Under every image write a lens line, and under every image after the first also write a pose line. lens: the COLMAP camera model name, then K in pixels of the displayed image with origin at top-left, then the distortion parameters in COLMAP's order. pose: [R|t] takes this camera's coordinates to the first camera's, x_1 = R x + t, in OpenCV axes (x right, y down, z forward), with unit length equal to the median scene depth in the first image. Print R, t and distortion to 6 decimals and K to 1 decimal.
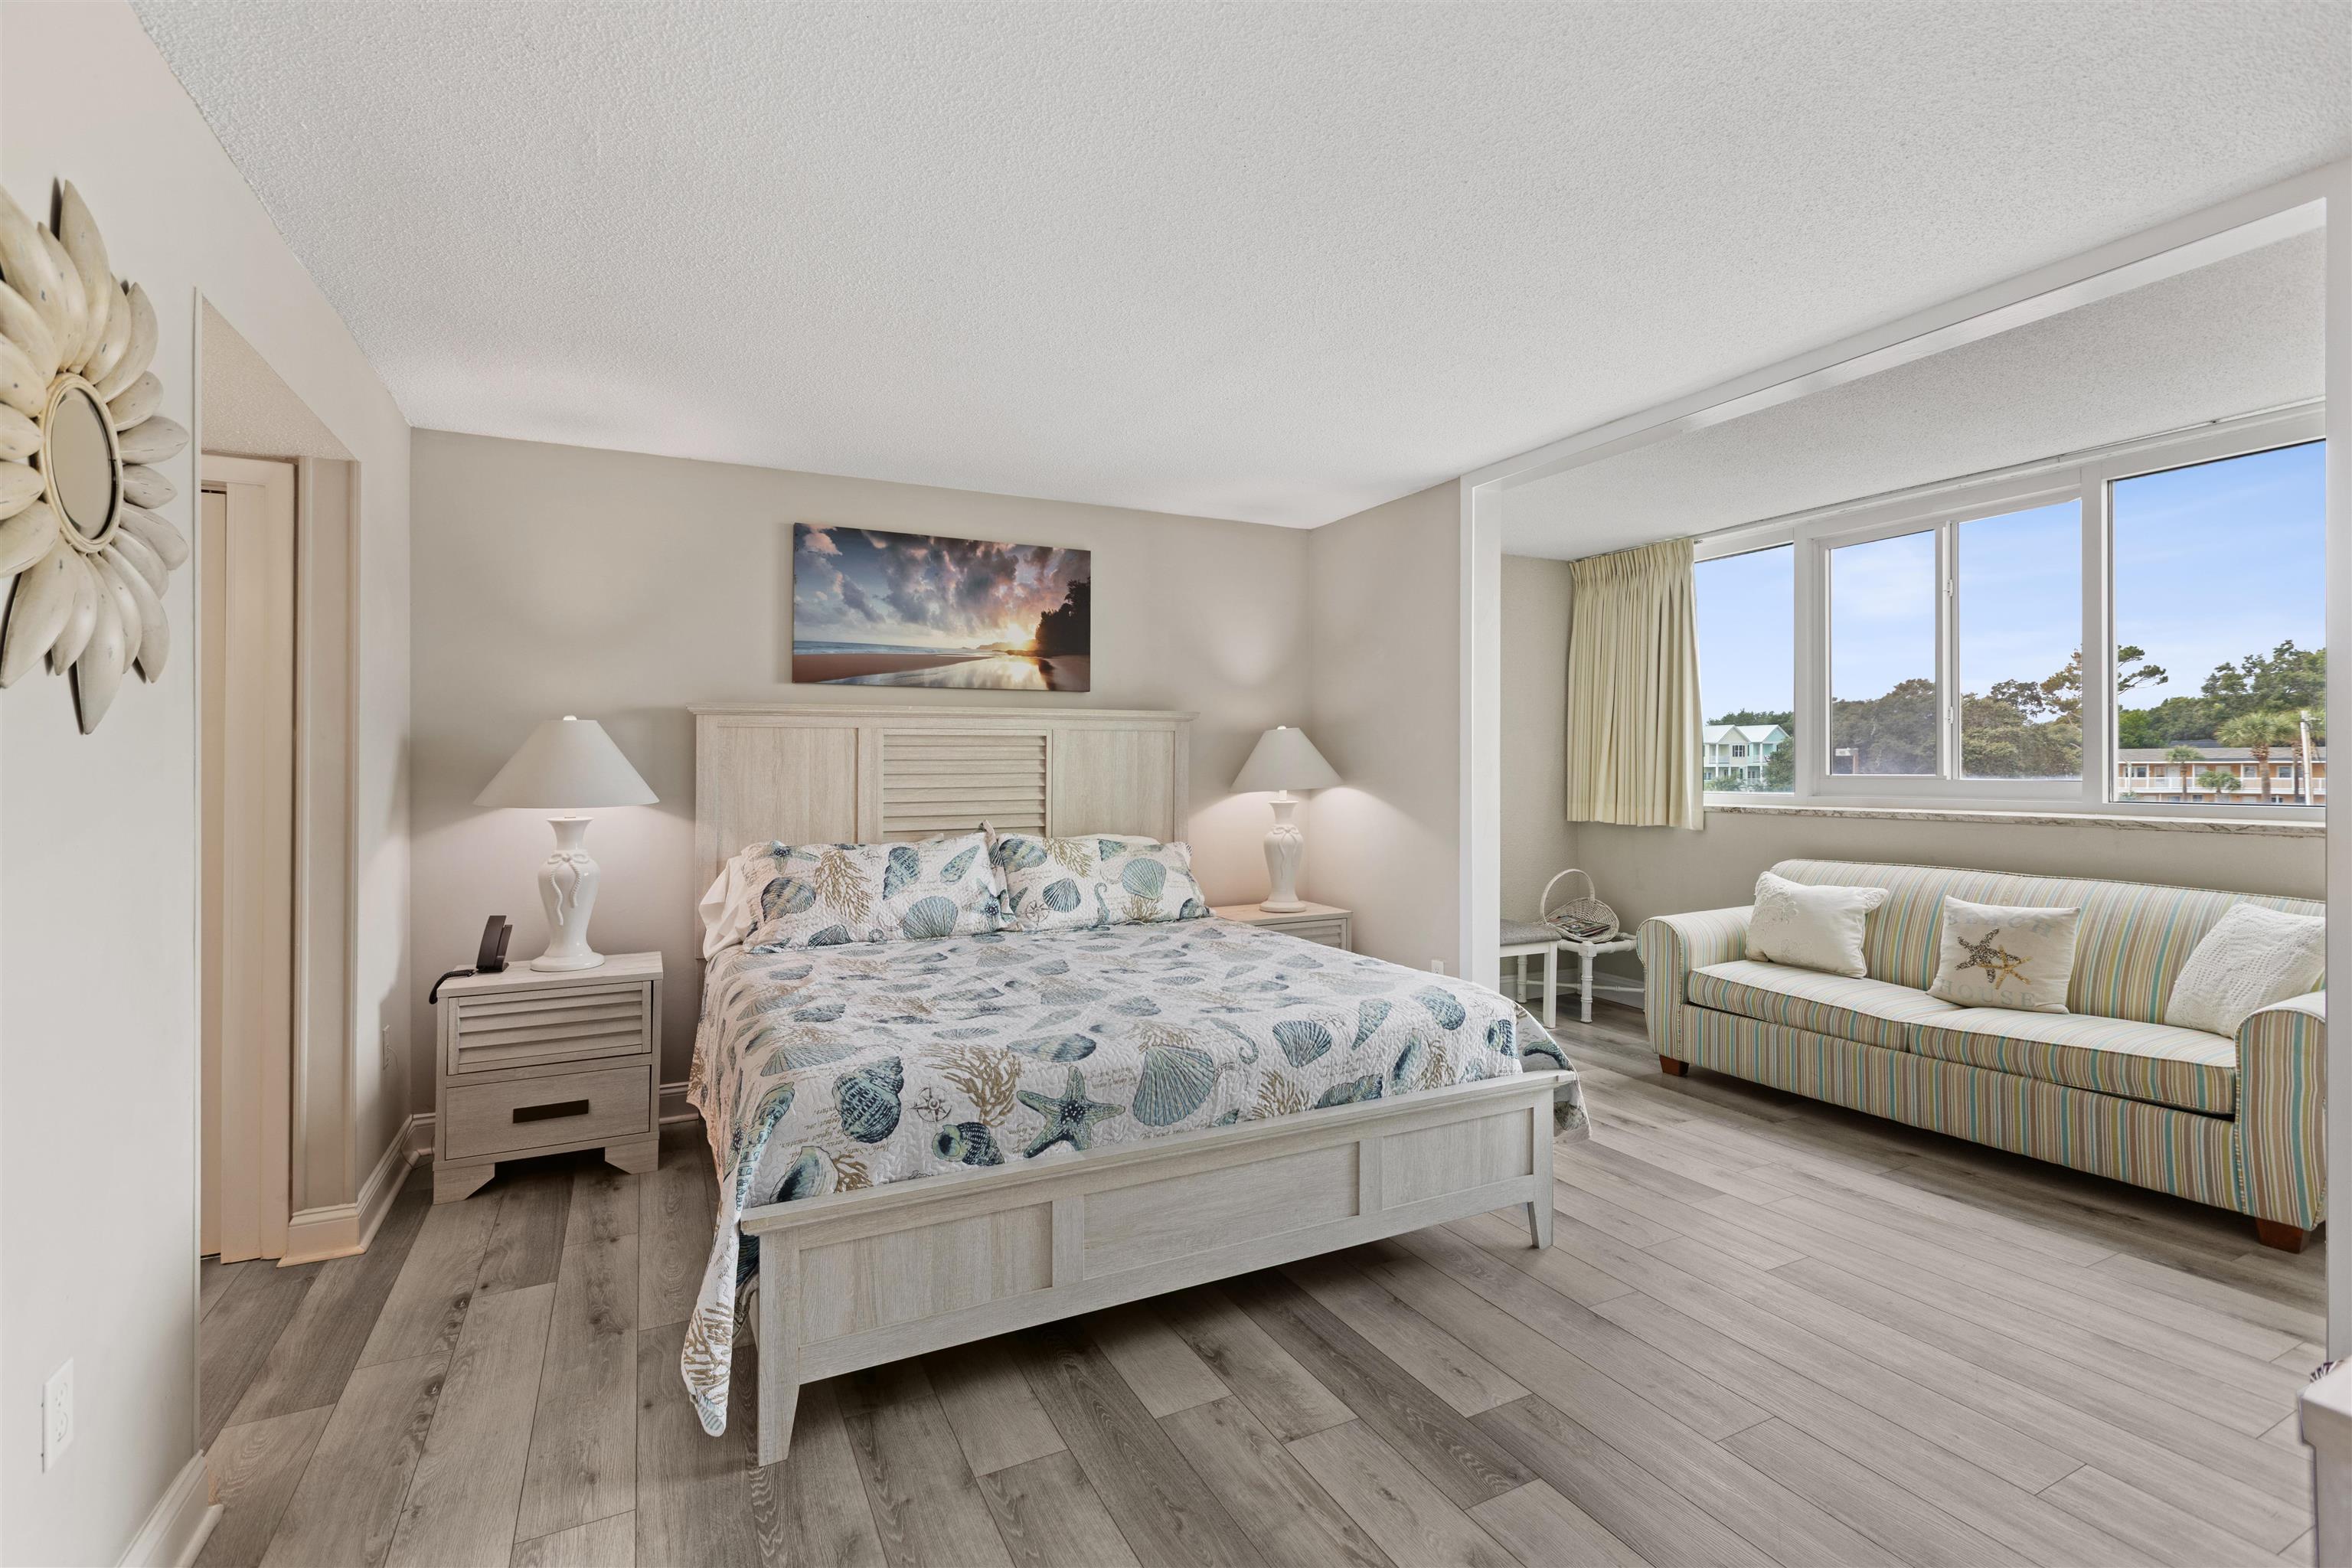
lens RADIAL K [[1059.5, 0, 1168.0], [0, 1059.5, 770.2], [0, 0, 1]] dist [0.002629, 0.000913]
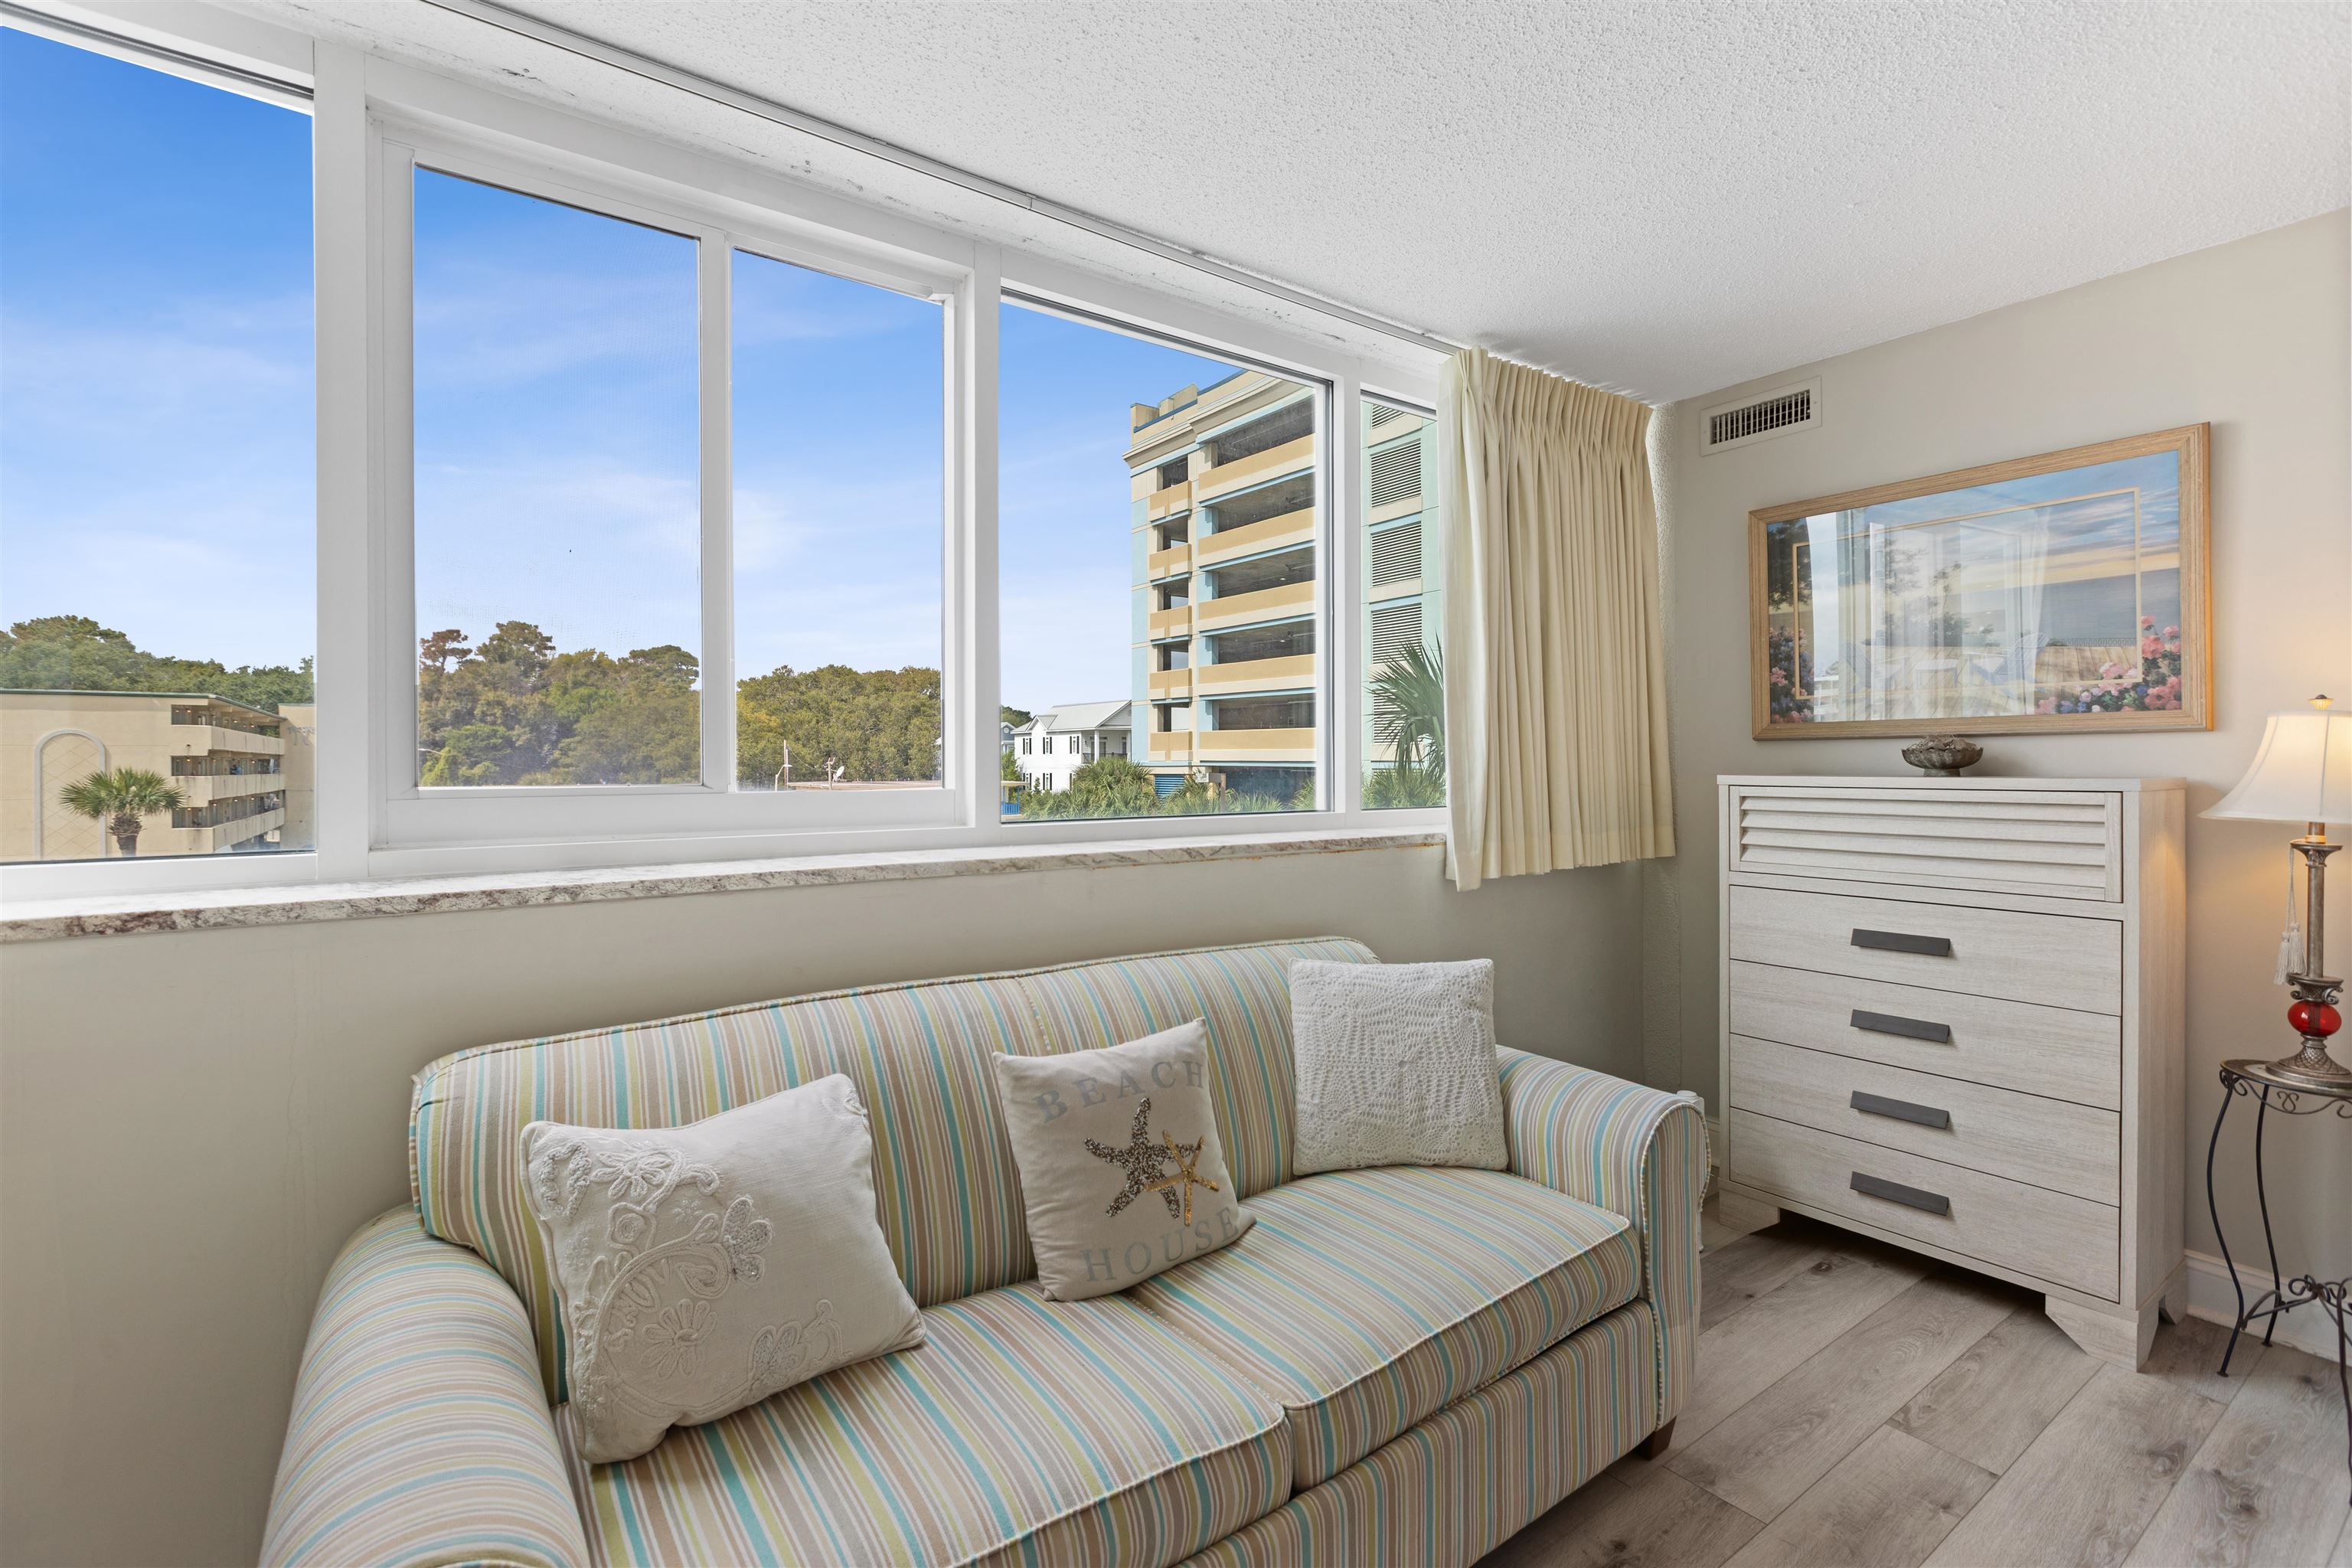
lens RADIAL K [[1059.5, 0, 1169.0], [0, 1059.5, 779.1], [0, 0, 1]] dist [0.002629, 0.000913]
pose [[-0.140776, 0.008211, 0.990007, 0.303167], [0.018375, 0.999815, -0.005680, 0.009712], [-0.989871, 0.017392, -0.140901, 1.031520]]
